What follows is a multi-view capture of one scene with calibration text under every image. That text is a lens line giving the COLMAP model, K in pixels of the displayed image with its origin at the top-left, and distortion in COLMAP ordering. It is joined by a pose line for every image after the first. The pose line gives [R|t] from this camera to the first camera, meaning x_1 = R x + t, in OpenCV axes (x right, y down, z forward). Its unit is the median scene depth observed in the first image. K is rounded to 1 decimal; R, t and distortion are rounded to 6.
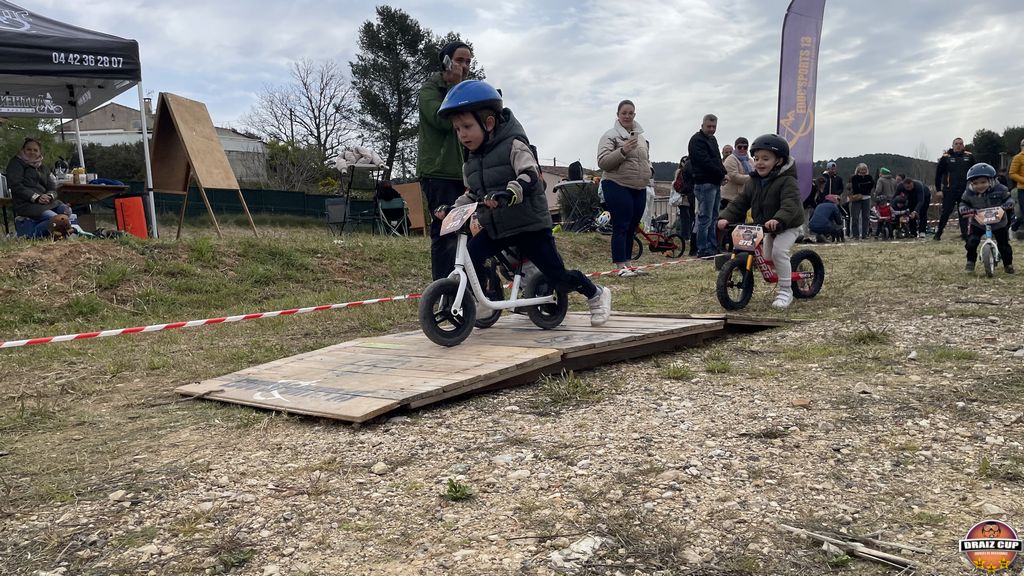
lens RADIAL K [[772.0, 0, 501.5], [0, 772.0, 292.5], [0, 0, 1]] dist [0.091326, -0.115161]
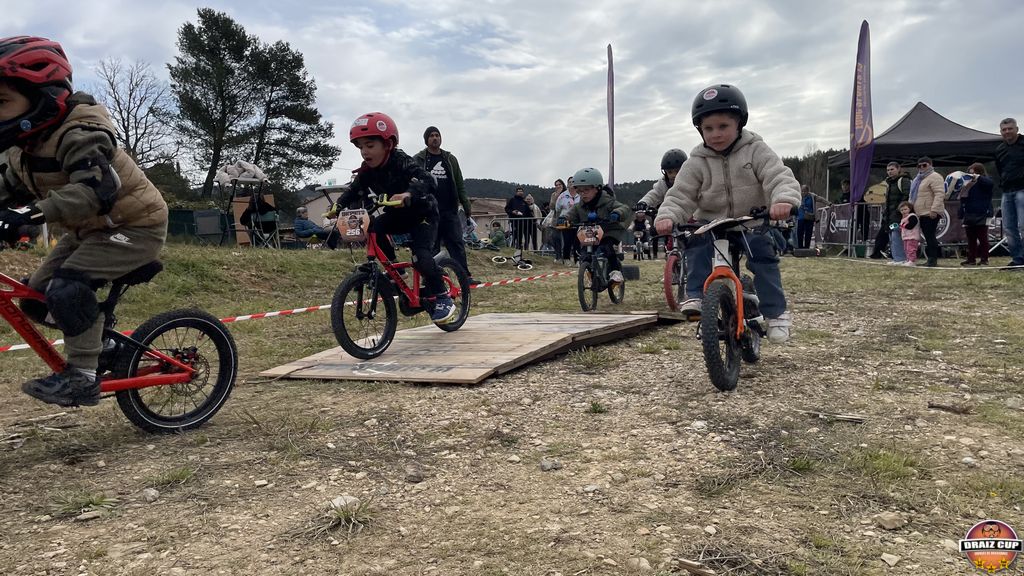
lens RADIAL K [[772.0, 0, 500.7], [0, 772.0, 296.3], [0, 0, 1]] dist [0.091326, -0.115161]
pose [[0.974422, -0.005342, 0.224663, -0.105644], [0.008249, 0.999894, -0.012001, 0.006401], [-0.224575, 0.013548, 0.974363, -0.094022]]
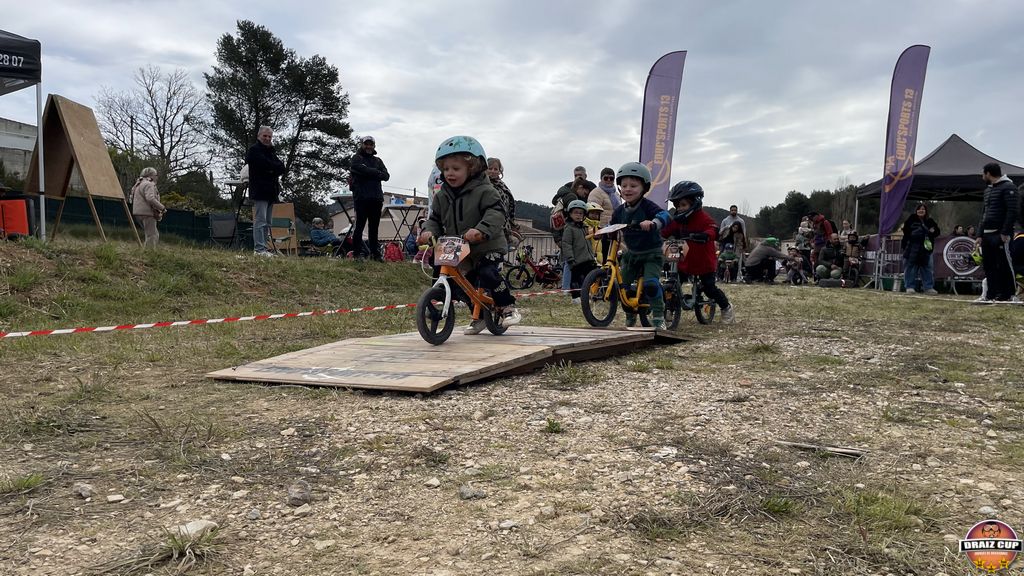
lens RADIAL K [[772.0, 0, 510.9], [0, 772.0, 290.8], [0, 0, 1]] dist [0.091326, -0.115161]
pose [[0.977953, 0.044176, 0.204099, -0.073188], [-0.035442, 0.998301, -0.046256, 0.013076], [-0.205796, 0.038003, 0.977857, -0.062327]]
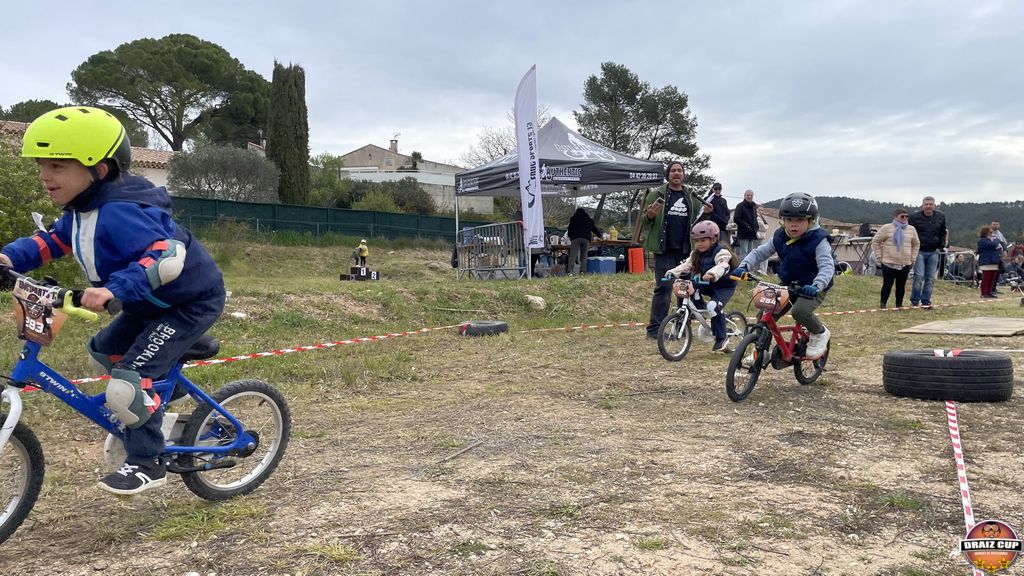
lens RADIAL K [[772.0, 0, 517.4], [0, 772.0, 290.7], [0, 0, 1]] dist [0.091326, -0.115161]
pose [[0.983380, 0.047481, -0.175244, -0.429599], [-0.054313, 0.997931, -0.034394, 0.048708], [0.173248, 0.043340, 0.983924, -0.729205]]
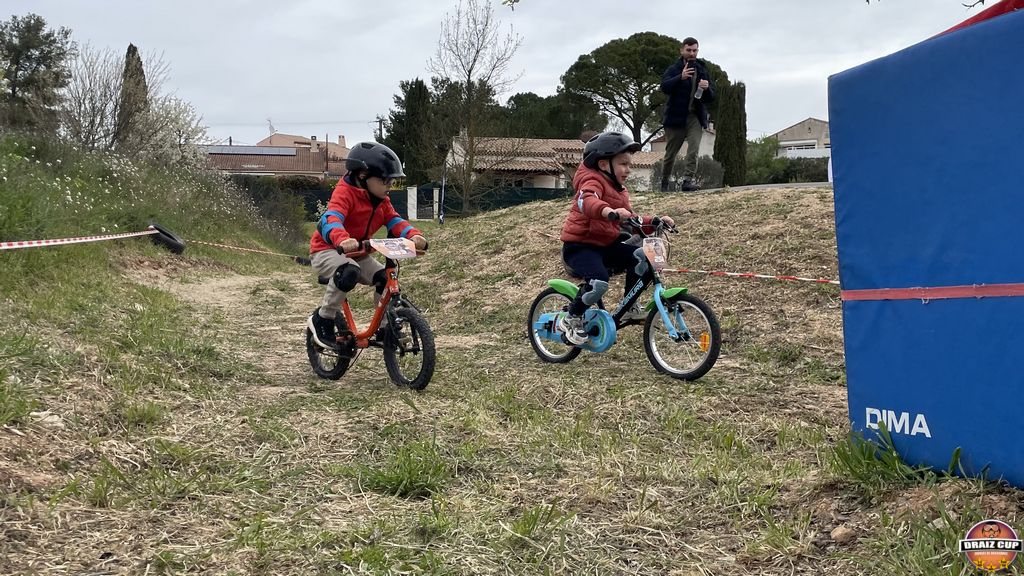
lens RADIAL K [[947.8, 0, 515.6], [0, 947.8, 283.8], [0, 0, 1]] dist [0.095159, 0.000000]
pose [[0.774938, 0.081538, -0.626756, 0.787090], [-0.085102, 0.996074, 0.024362, 0.133216], [0.626282, 0.034460, 0.778835, -3.169924]]
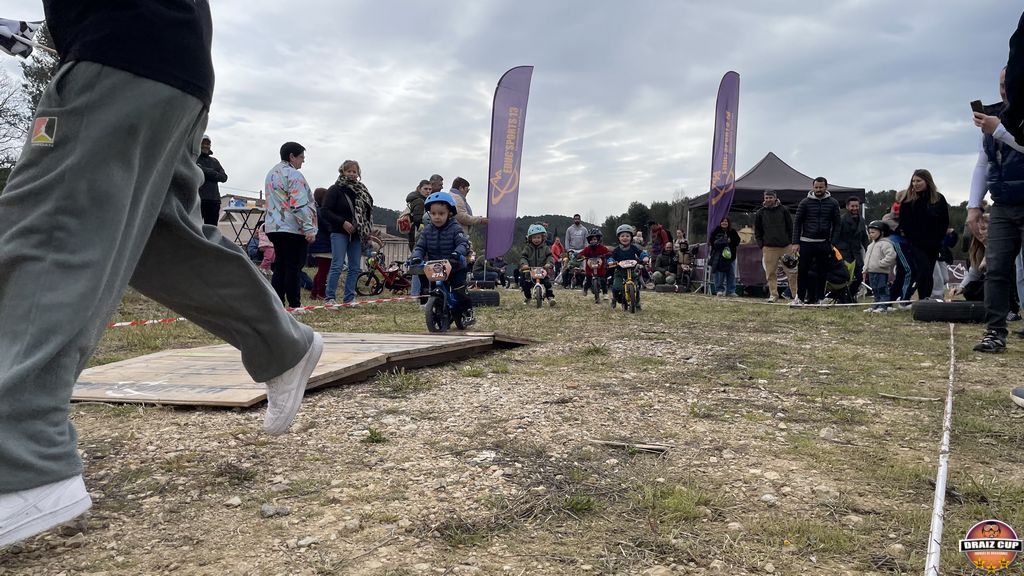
lens RADIAL K [[772.0, 0, 510.3], [0, 772.0, 276.5], [0, 0, 1]] dist [0.091326, -0.115161]
pose [[0.923951, 0.048631, 0.379406, -0.063167], [-0.020475, 0.996751, -0.077897, 0.012900], [-0.381962, 0.064204, 0.921945, -0.064236]]
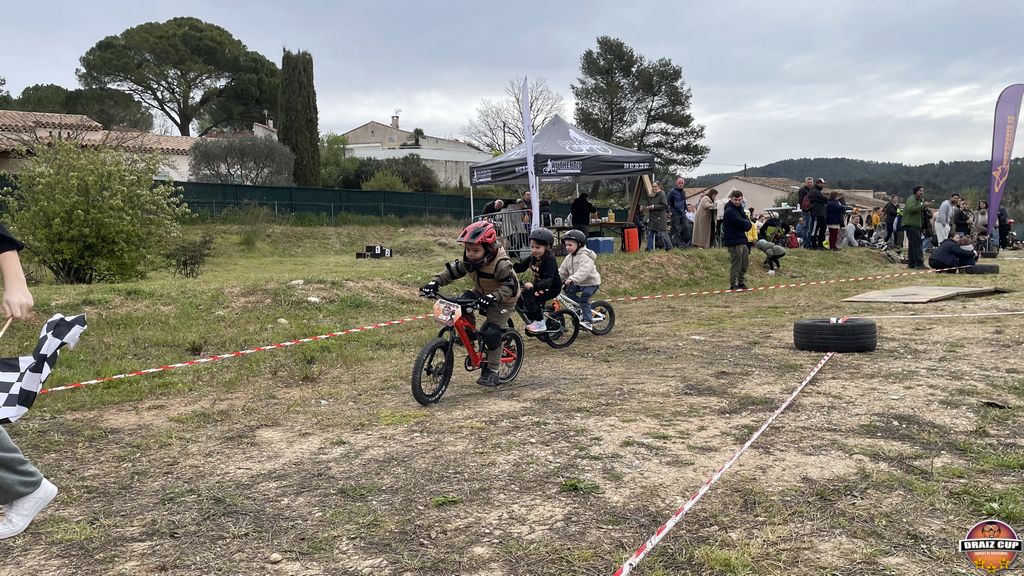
lens RADIAL K [[772.0, 0, 515.0], [0, 772.0, 280.3], [0, 0, 1]] dist [0.091326, -0.115161]
pose [[0.983686, 0.029991, -0.177375, -0.414617], [-0.031751, 0.999471, -0.007094, 0.033933], [0.177068, 0.012610, 0.984118, -0.961942]]
